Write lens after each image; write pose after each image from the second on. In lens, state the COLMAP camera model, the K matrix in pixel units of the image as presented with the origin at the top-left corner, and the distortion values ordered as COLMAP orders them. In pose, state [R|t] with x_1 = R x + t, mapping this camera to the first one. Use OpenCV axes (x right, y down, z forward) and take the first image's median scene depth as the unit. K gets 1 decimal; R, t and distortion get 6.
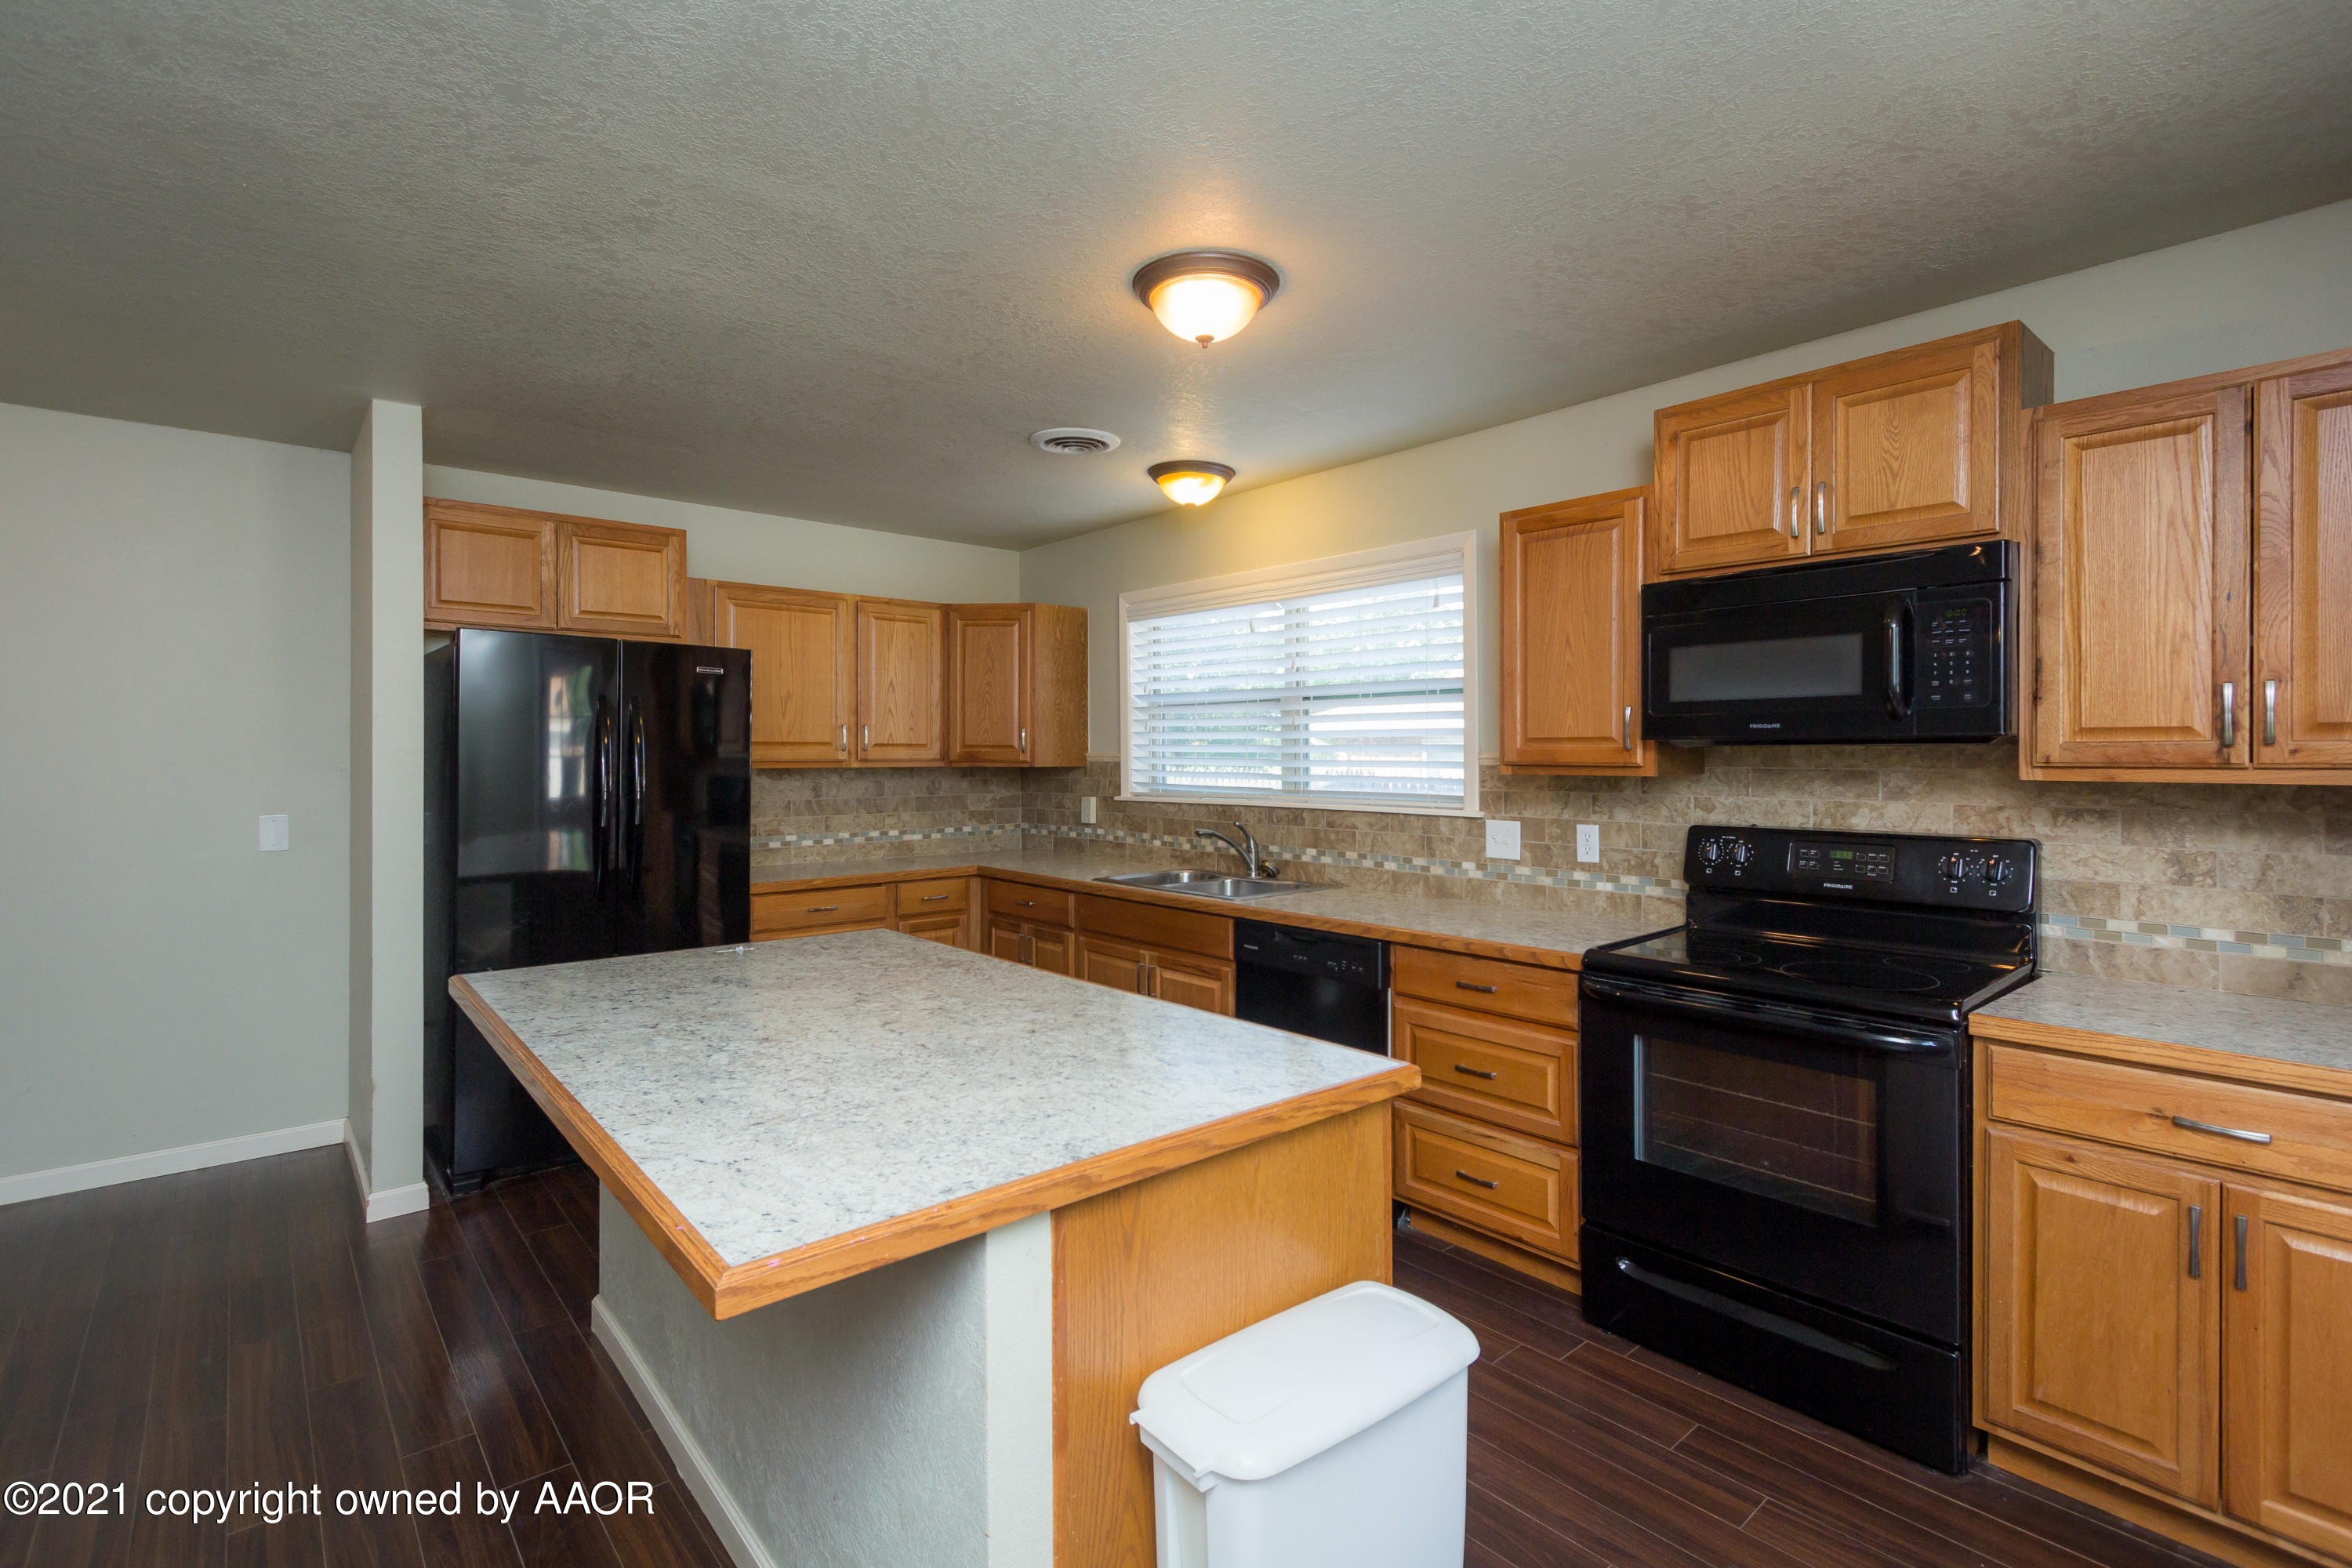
lens RADIAL K [[1090.4, 0, 1170.4], [0, 1090.4, 757.4], [0, 0, 1]] dist [0.002388, -0.000478]
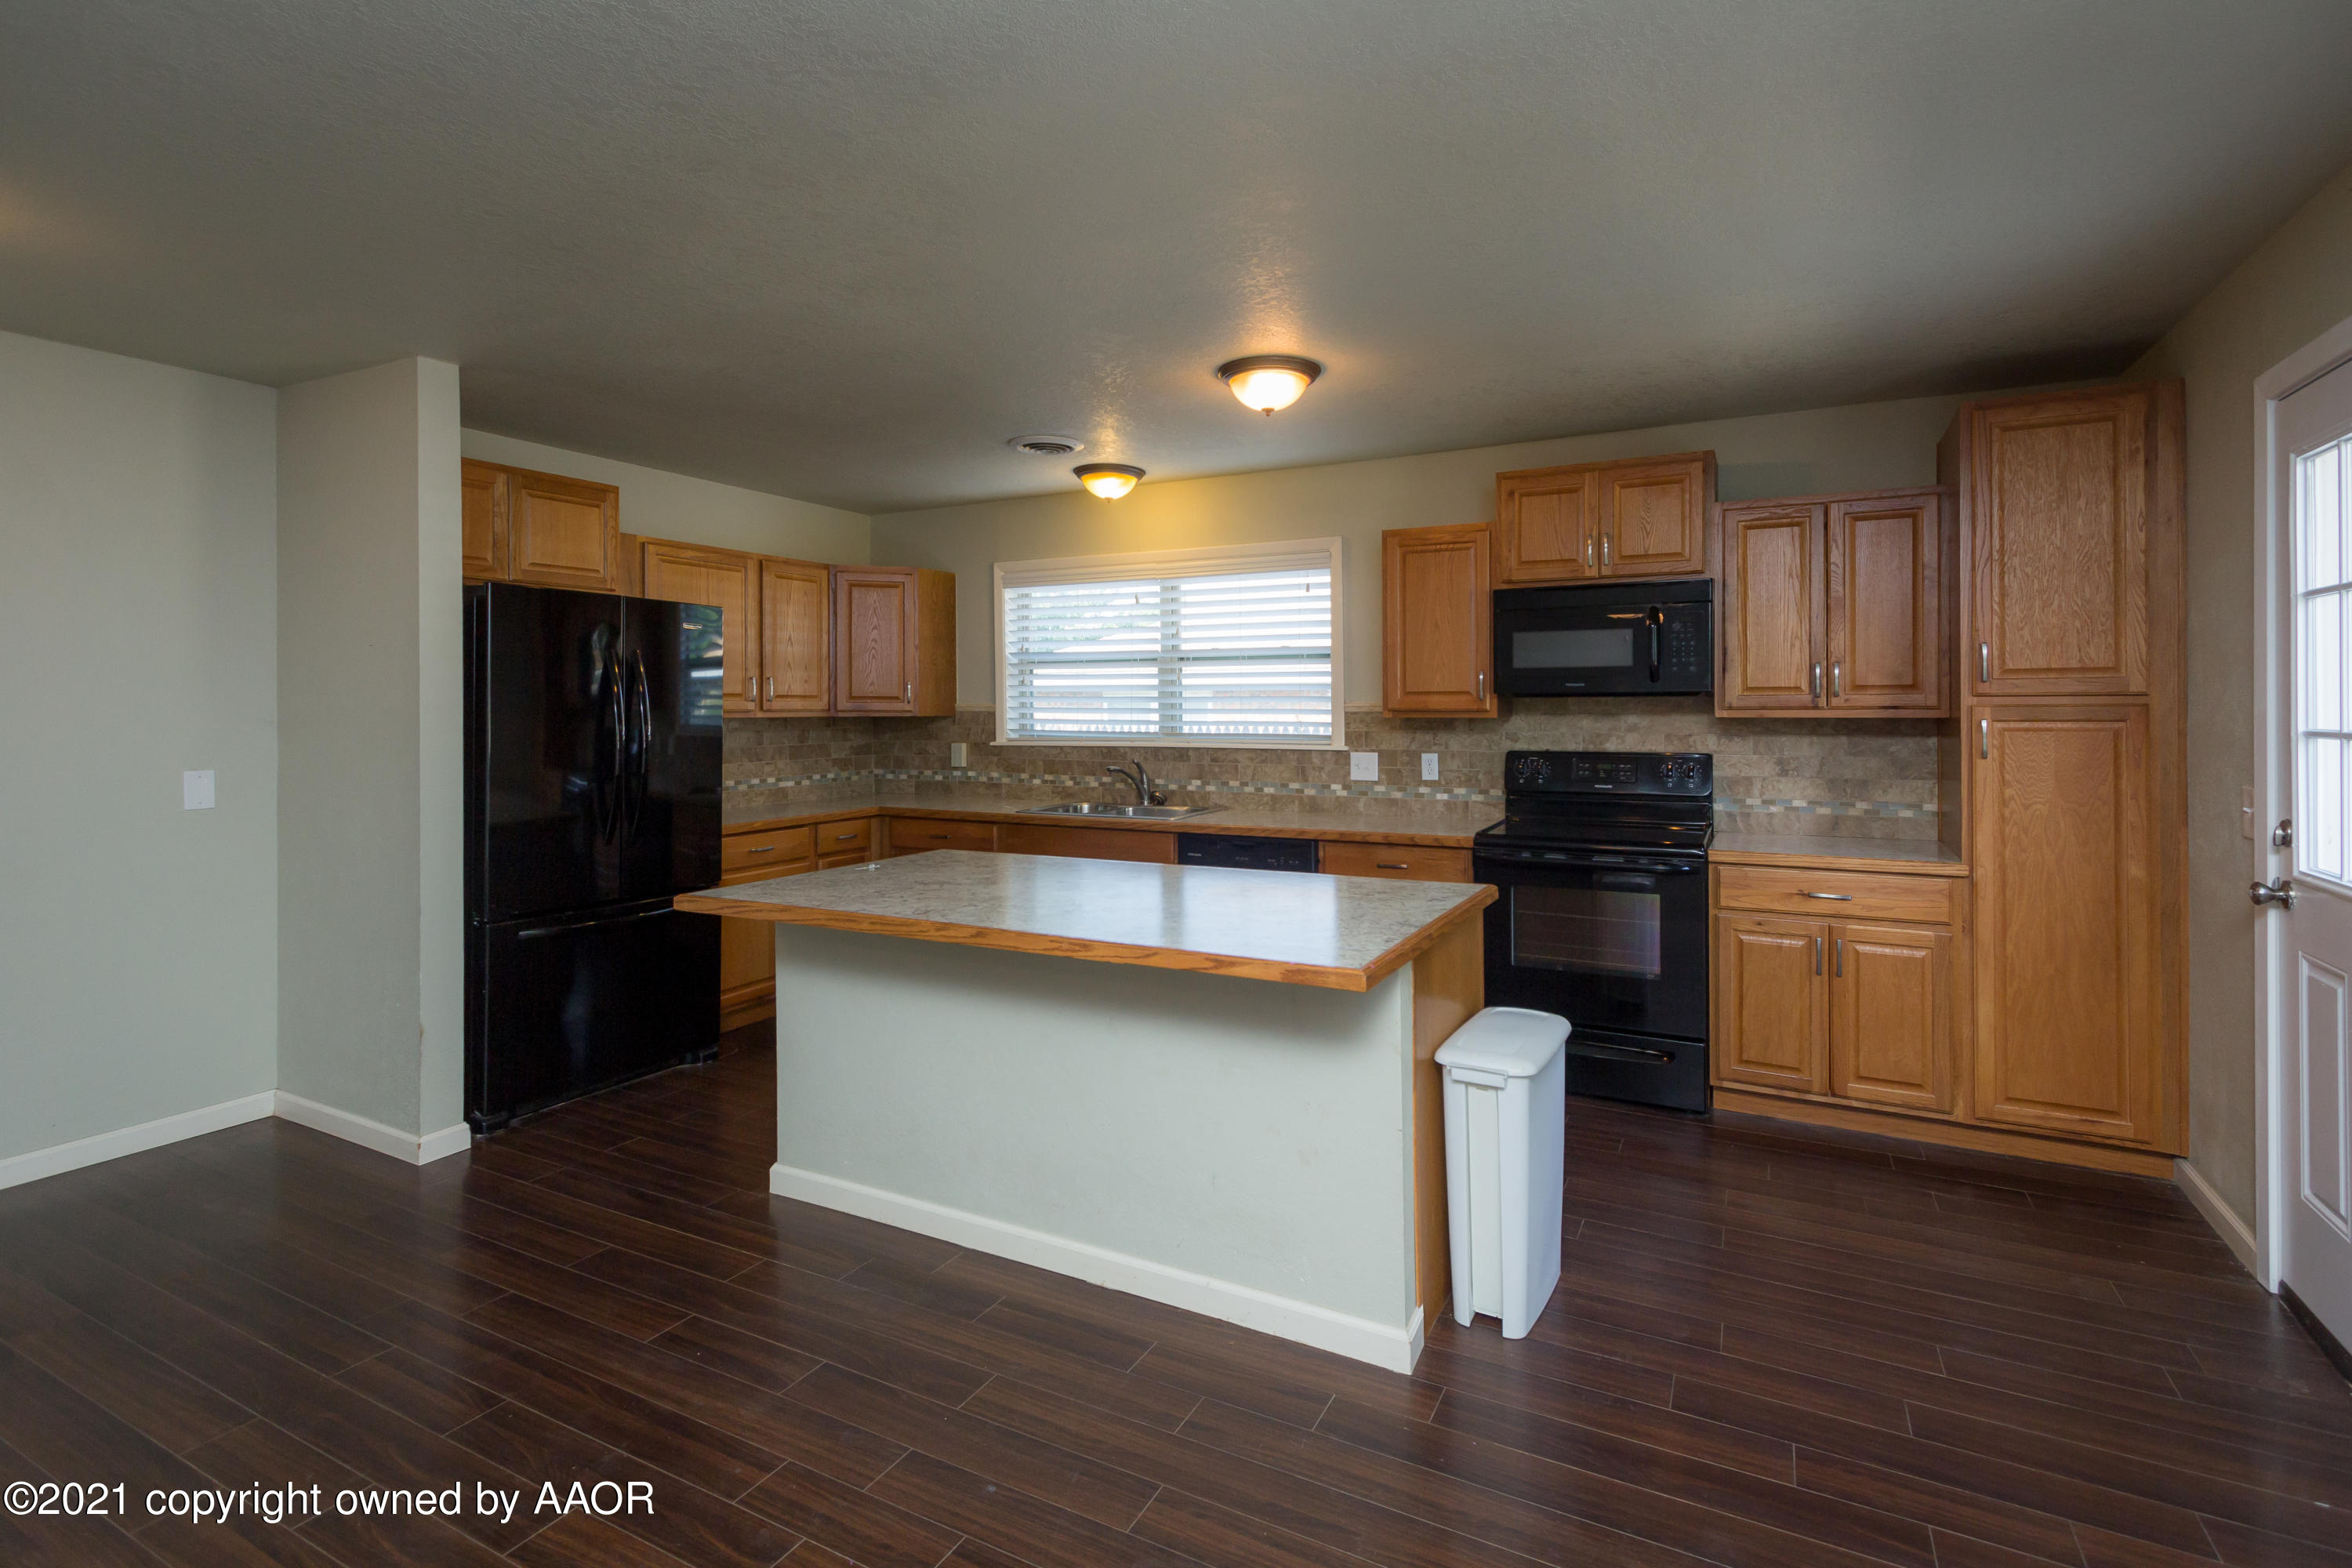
lens RADIAL K [[1110.5, 0, 1183.2], [0, 1110.5, 703.6], [0, 0, 1]] dist [0.001095, 0.000194]
pose [[0.929823, -0.001121, 0.368006, -0.401114], [0.003207, 0.999982, -0.005058, 0.003270], [-0.367994, 0.005883, 0.929809, -0.198190]]
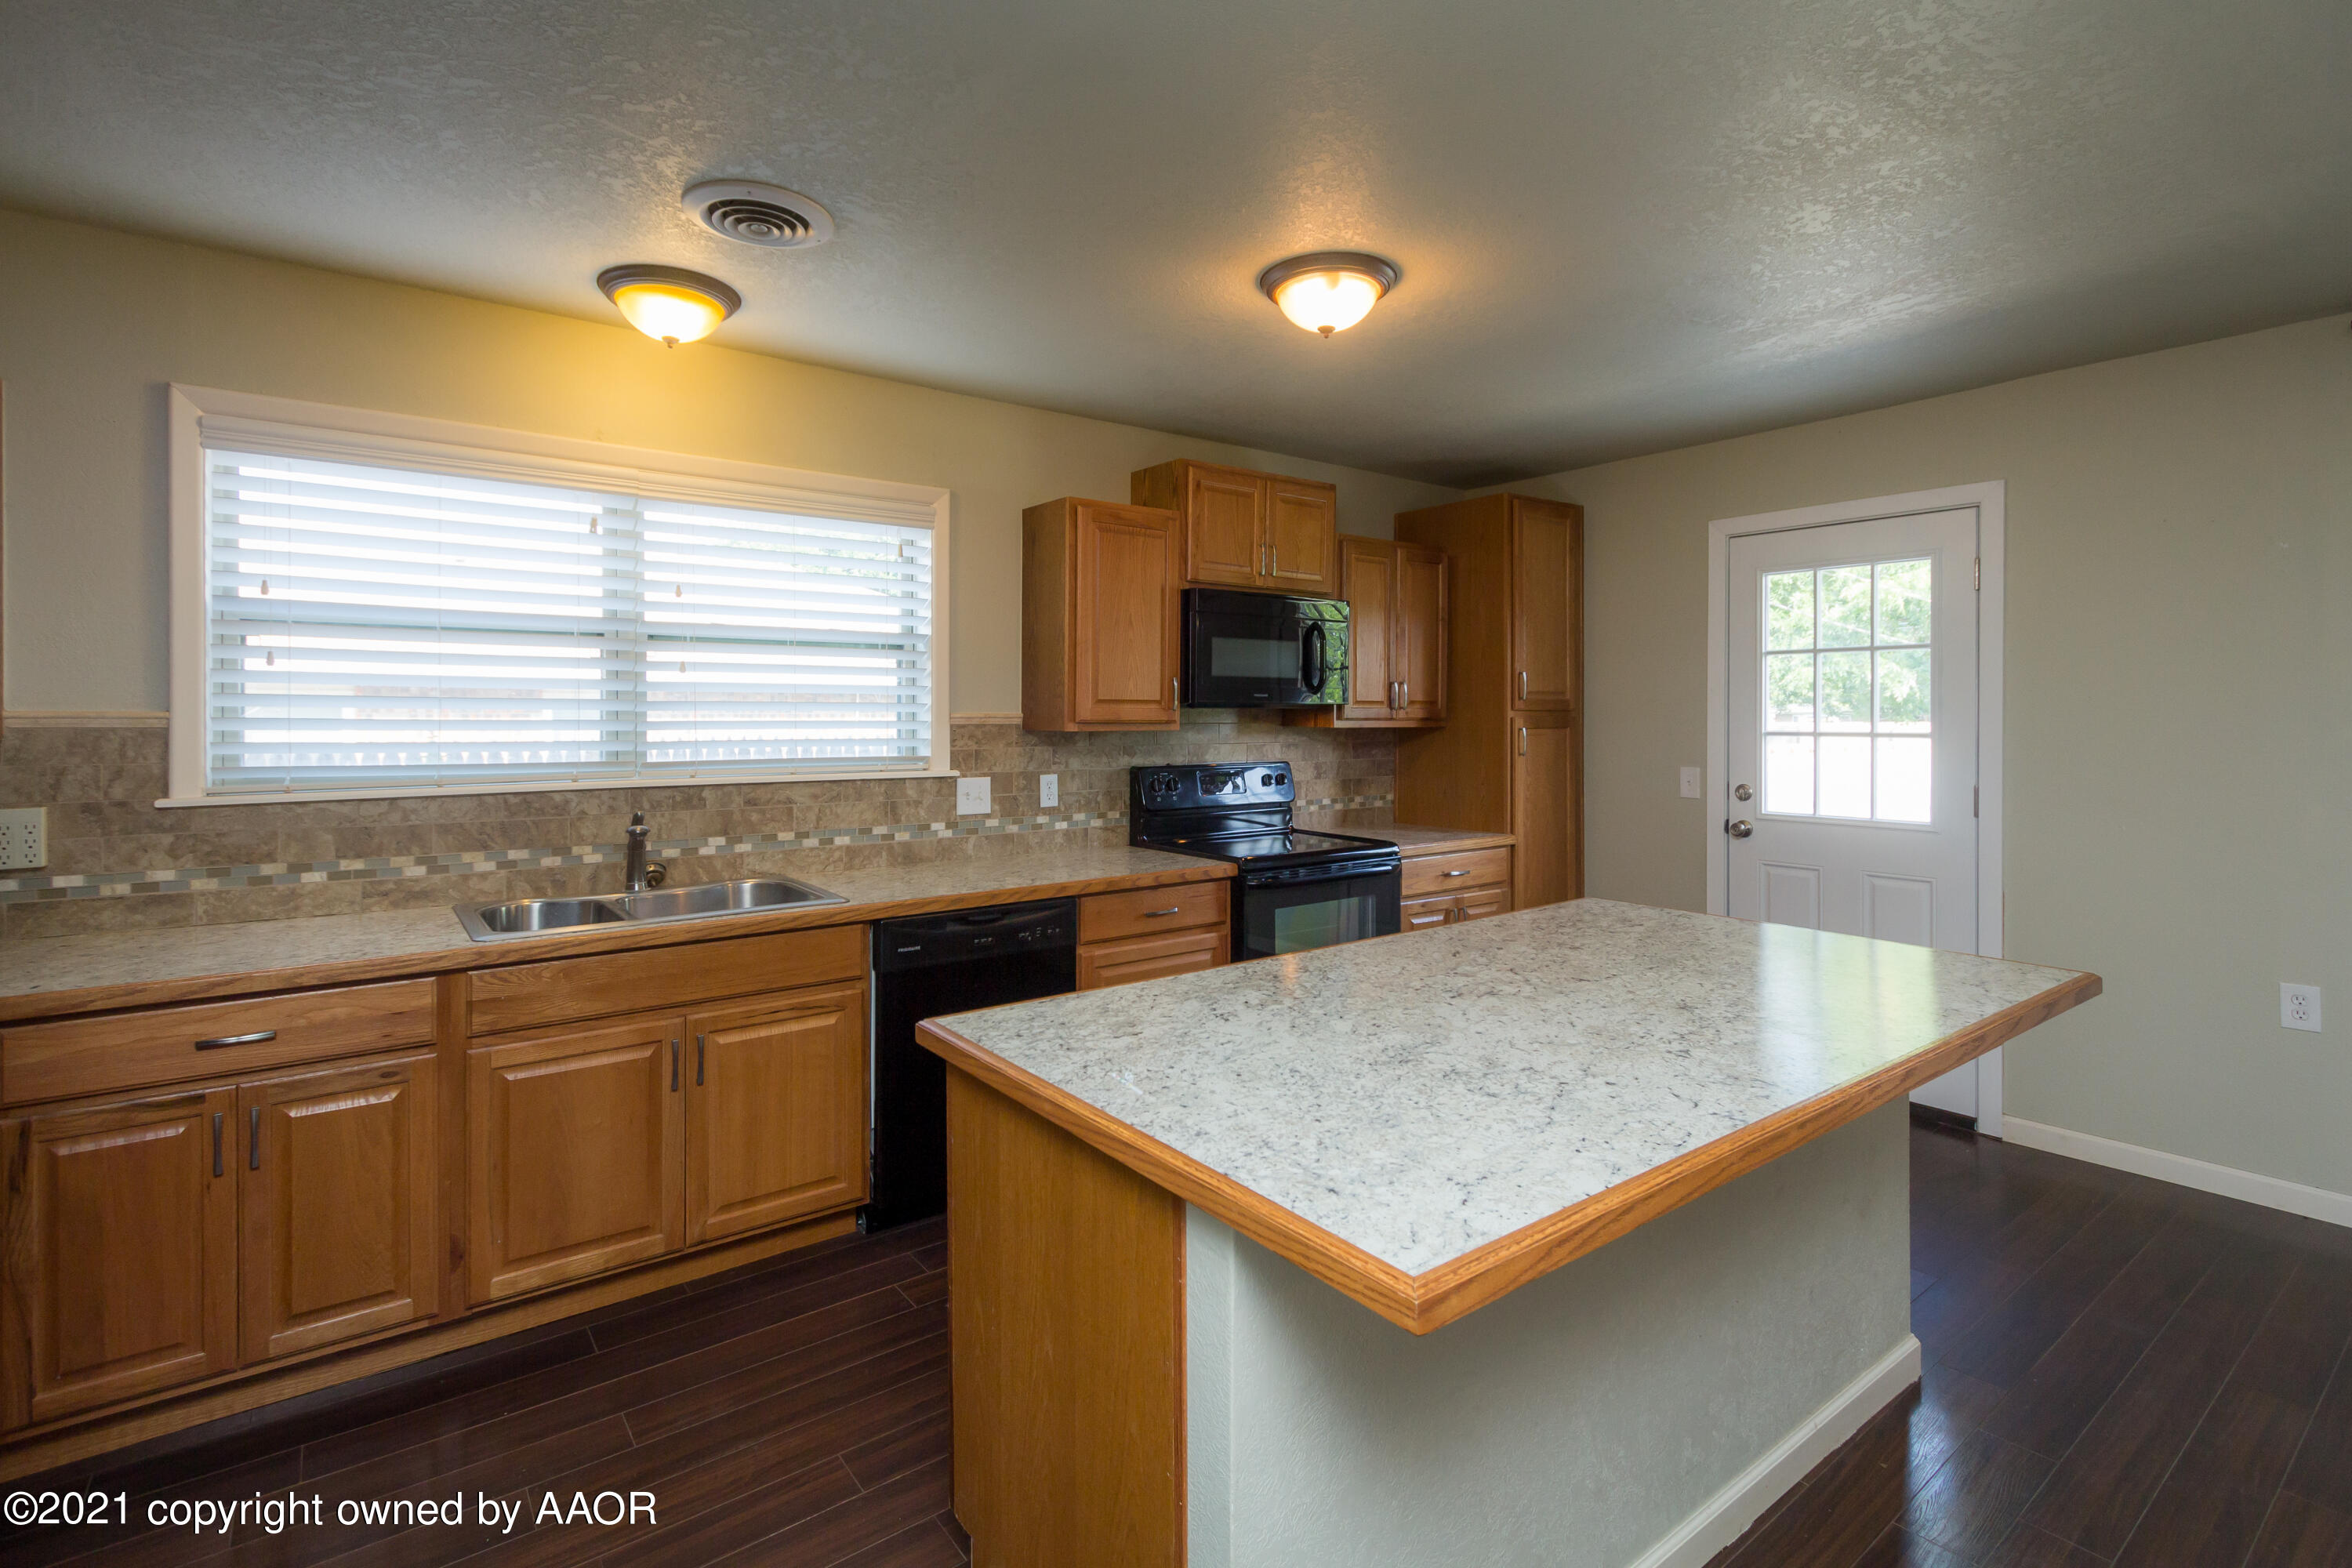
lens RADIAL K [[1097.1, 0, 1154.7], [0, 1097.1, 718.6], [0, 0, 1]] dist [0.003591, 0.000229]
pose [[0.061672, -0.000440, 0.998096, -0.705255], [0.003505, 0.999994, 0.000225, 0.002074], [-0.998090, 0.003484, 0.061674, 0.739395]]
